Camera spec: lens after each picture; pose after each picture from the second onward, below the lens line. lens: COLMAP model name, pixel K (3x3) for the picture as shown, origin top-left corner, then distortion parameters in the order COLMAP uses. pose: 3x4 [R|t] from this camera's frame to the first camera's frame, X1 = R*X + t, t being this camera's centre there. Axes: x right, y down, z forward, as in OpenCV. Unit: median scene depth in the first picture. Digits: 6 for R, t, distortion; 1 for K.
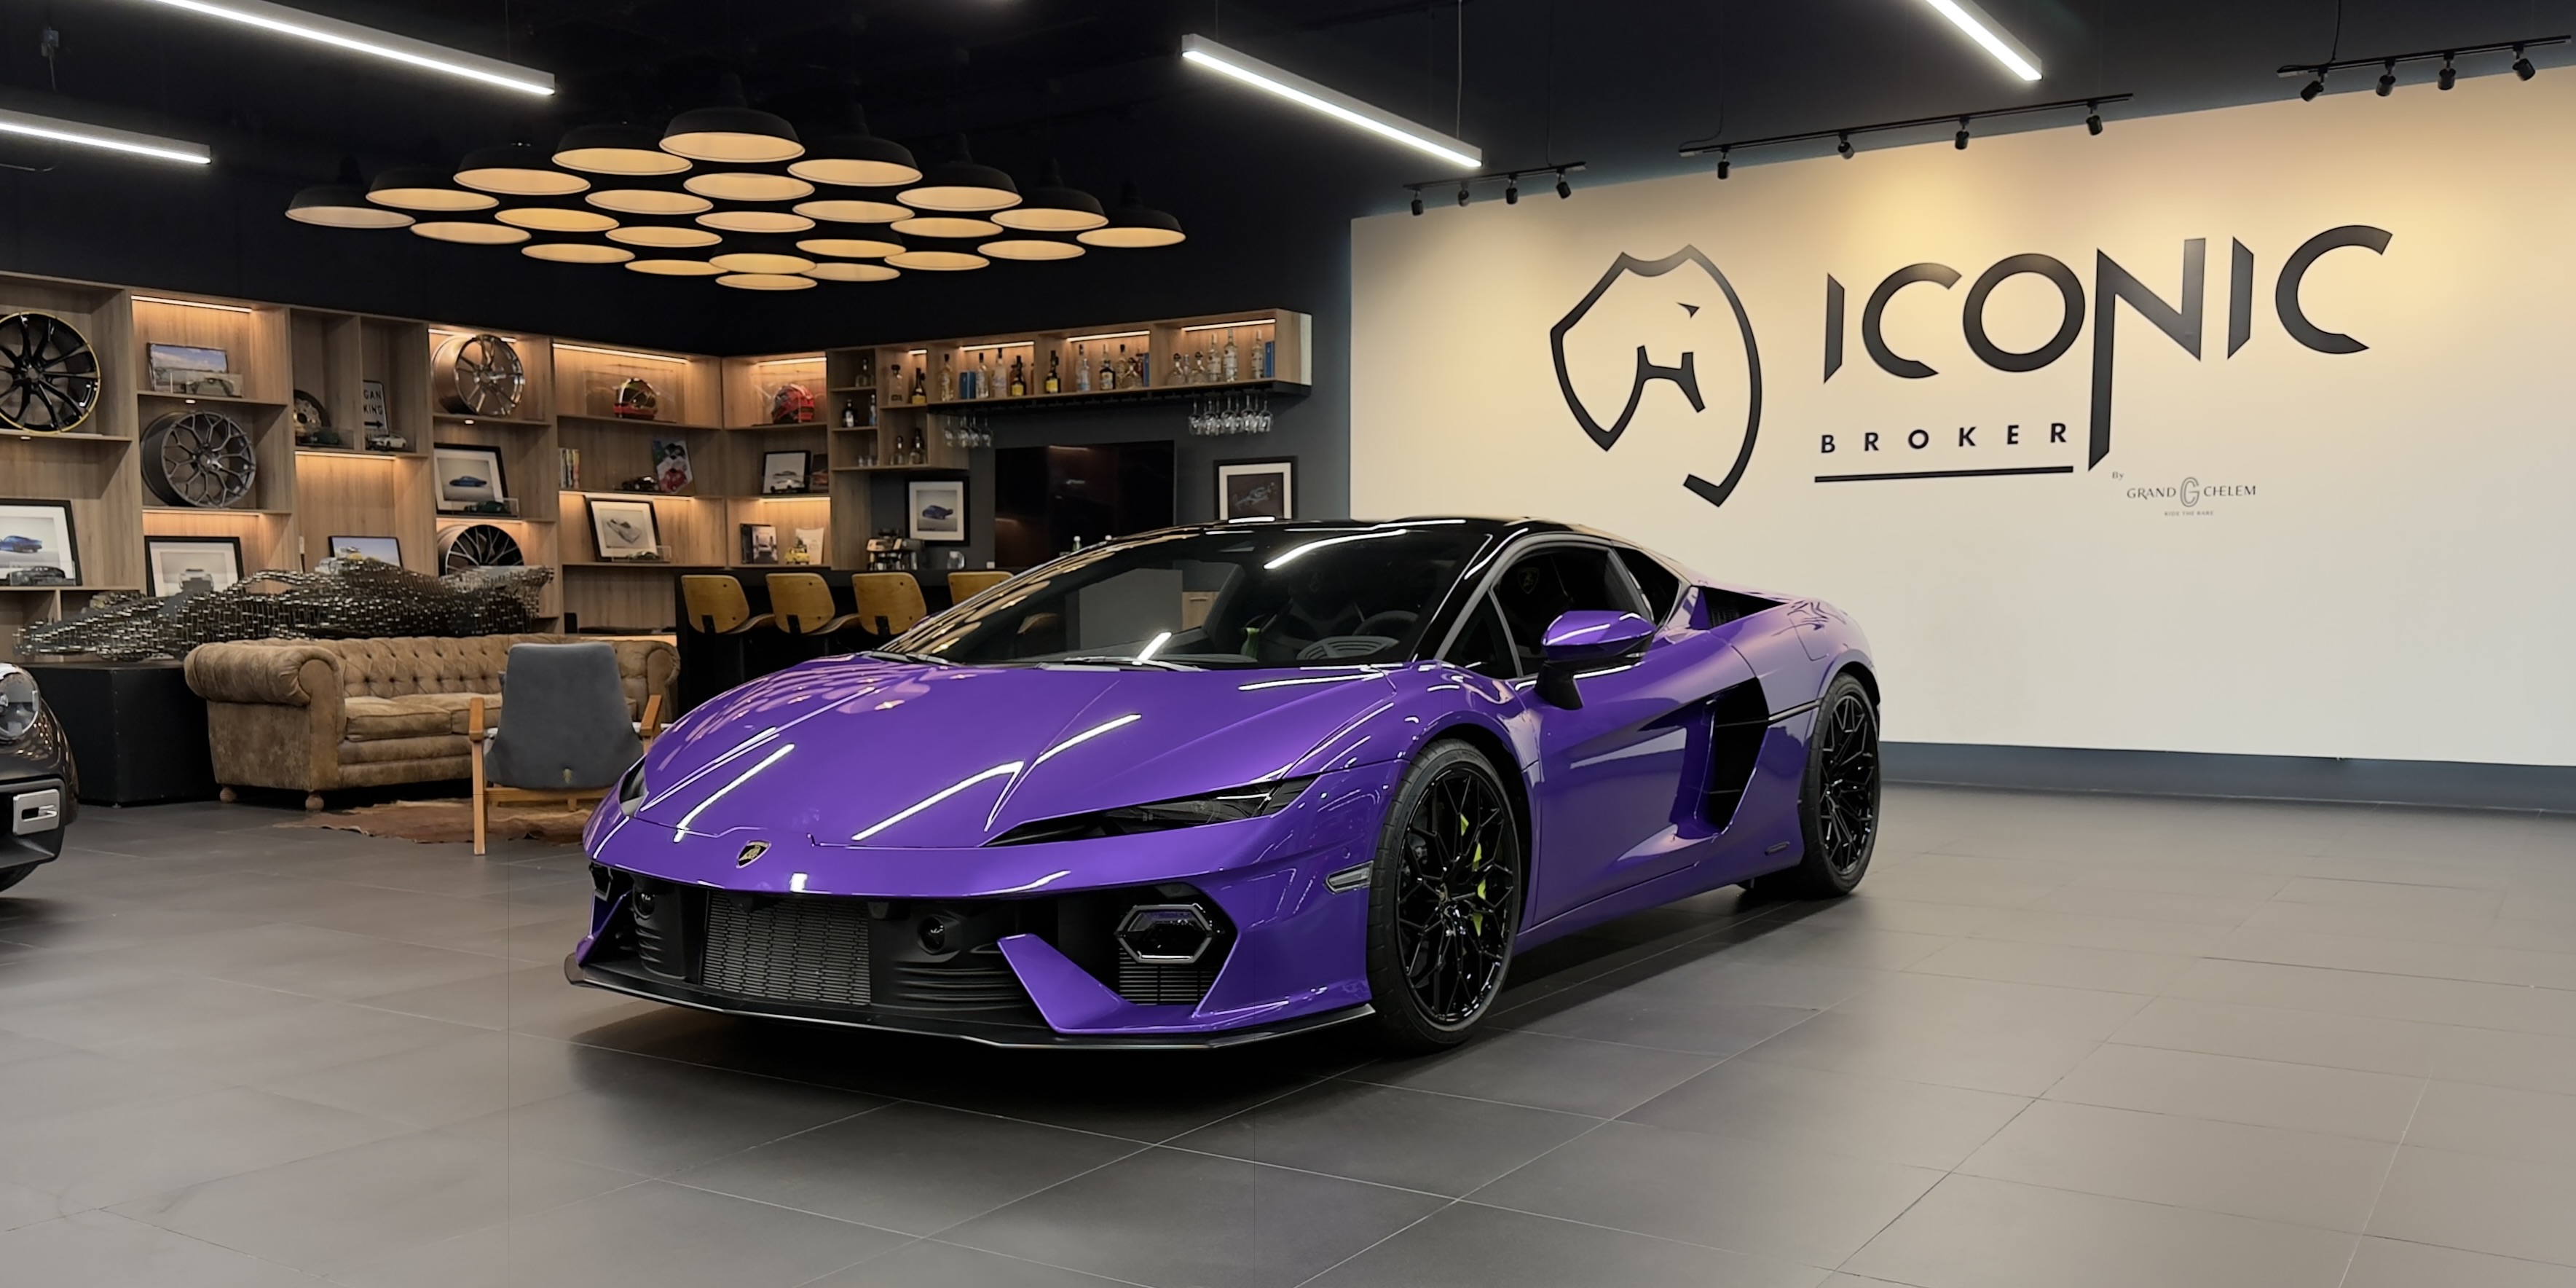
lens RADIAL K [[2123.8, 0, 1280.9], [0, 2123.8, 658.8], [0, 0, 1]] dist [-0.001116, -0.029376]
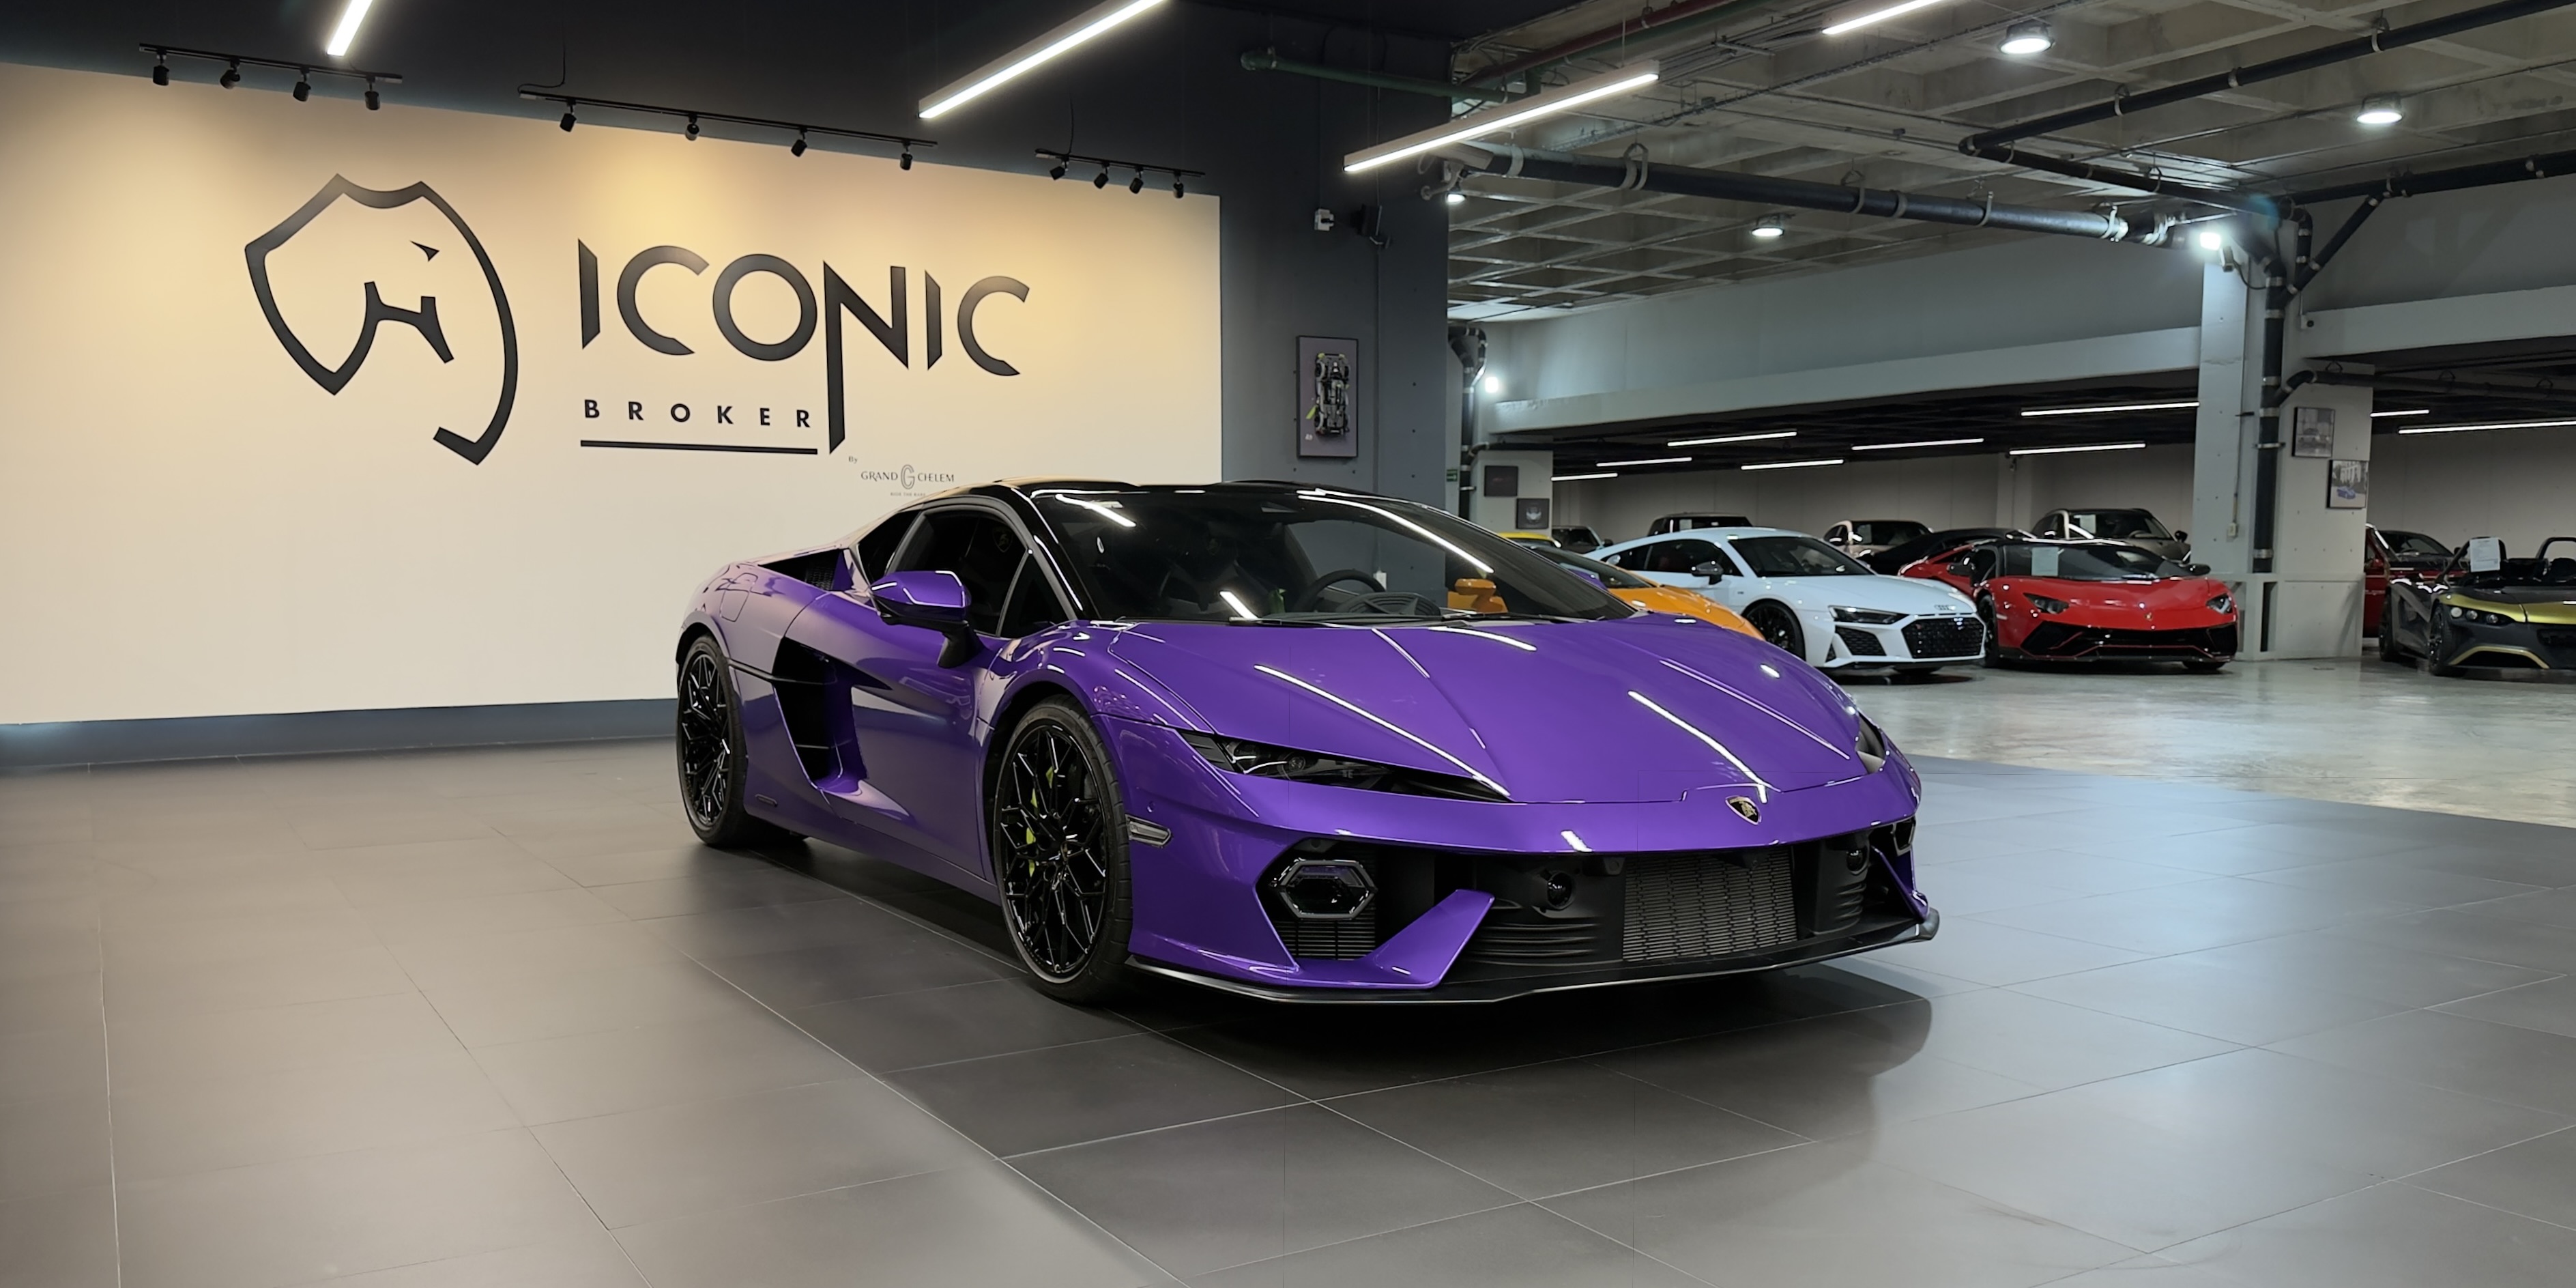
lens RADIAL K [[1948.2, 0, 1290.4], [0, 1948.2, 642.5], [0, 0, 1]] dist [0.026505, -0.048306]
pose [[0.445575, -0.025350, 0.894886, -0.417545], [0.015017, 0.999670, 0.020841, -0.004044], [-0.895119, 0.004152, 0.445809, 0.275869]]
